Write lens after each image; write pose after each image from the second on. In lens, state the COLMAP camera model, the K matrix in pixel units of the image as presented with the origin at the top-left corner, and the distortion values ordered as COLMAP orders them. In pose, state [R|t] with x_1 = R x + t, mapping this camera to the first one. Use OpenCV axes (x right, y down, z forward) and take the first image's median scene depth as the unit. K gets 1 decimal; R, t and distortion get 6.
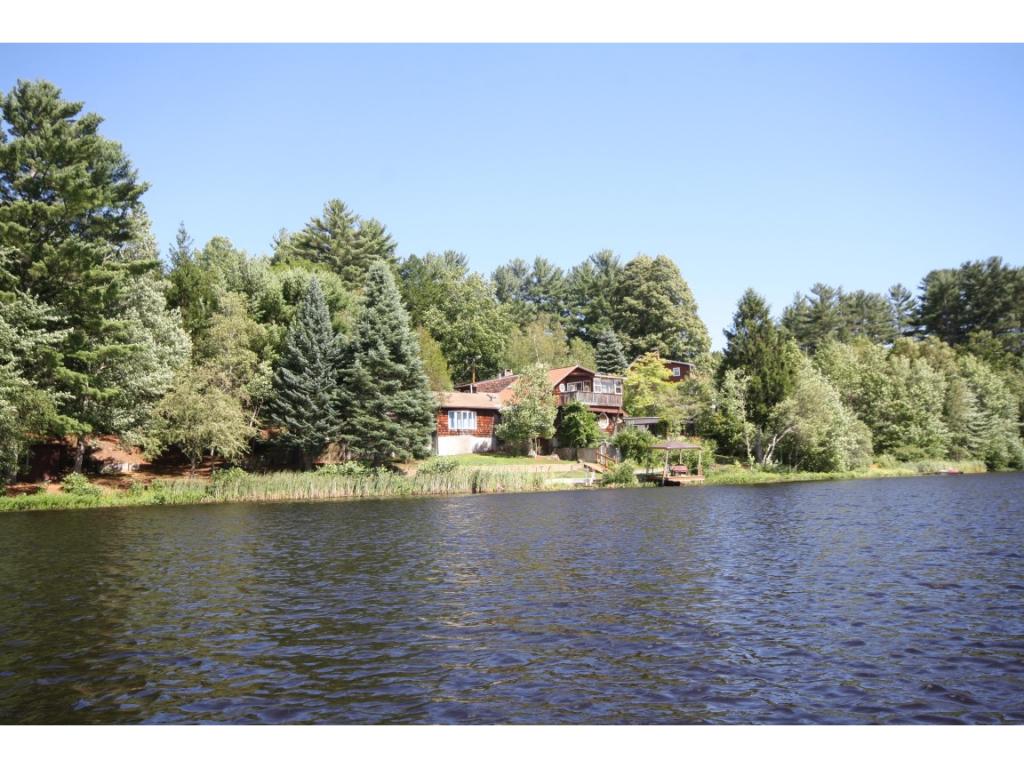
lens RADIAL K [[874.3, 0, 512.0], [0, 874.3, 384.0], [0, 0, 1]] dist [-0.001559, -0.000311]
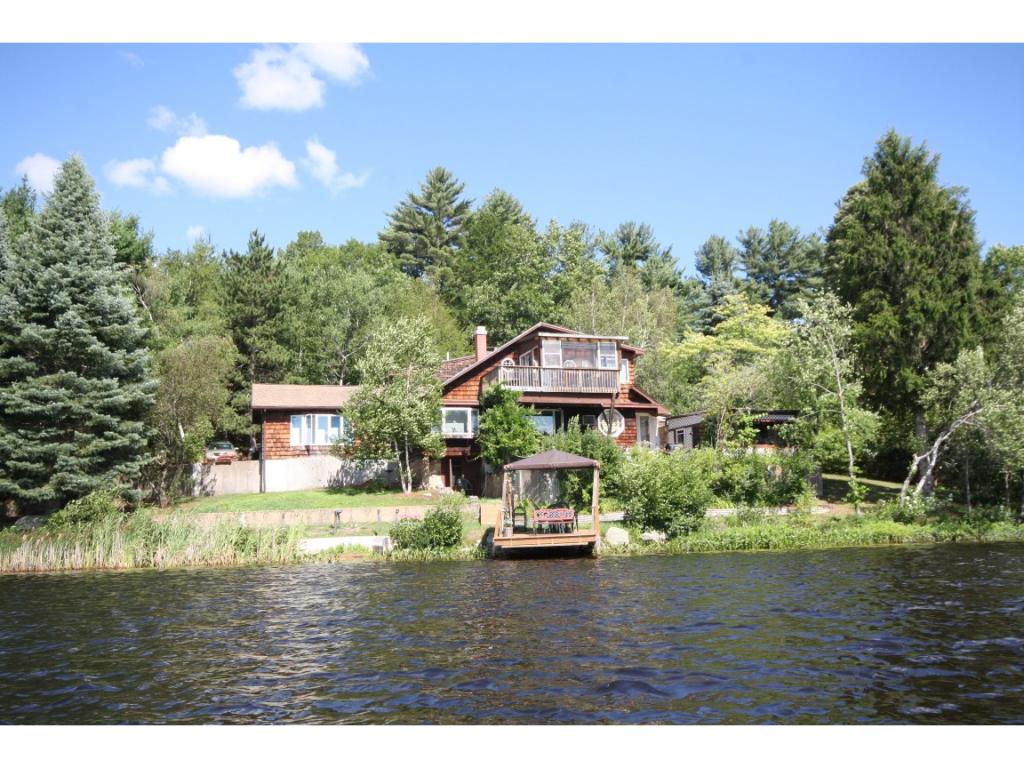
lens RADIAL K [[874.3, 0, 512.0], [0, 874.3, 384.0], [0, 0, 1]] dist [-0.001559, -0.000311]
pose [[0.900577, -0.065083, -0.429797, 0.305132], [0.047419, 0.997537, -0.051694, 0.046467], [0.432103, 0.026174, 0.901445, 0.528146]]
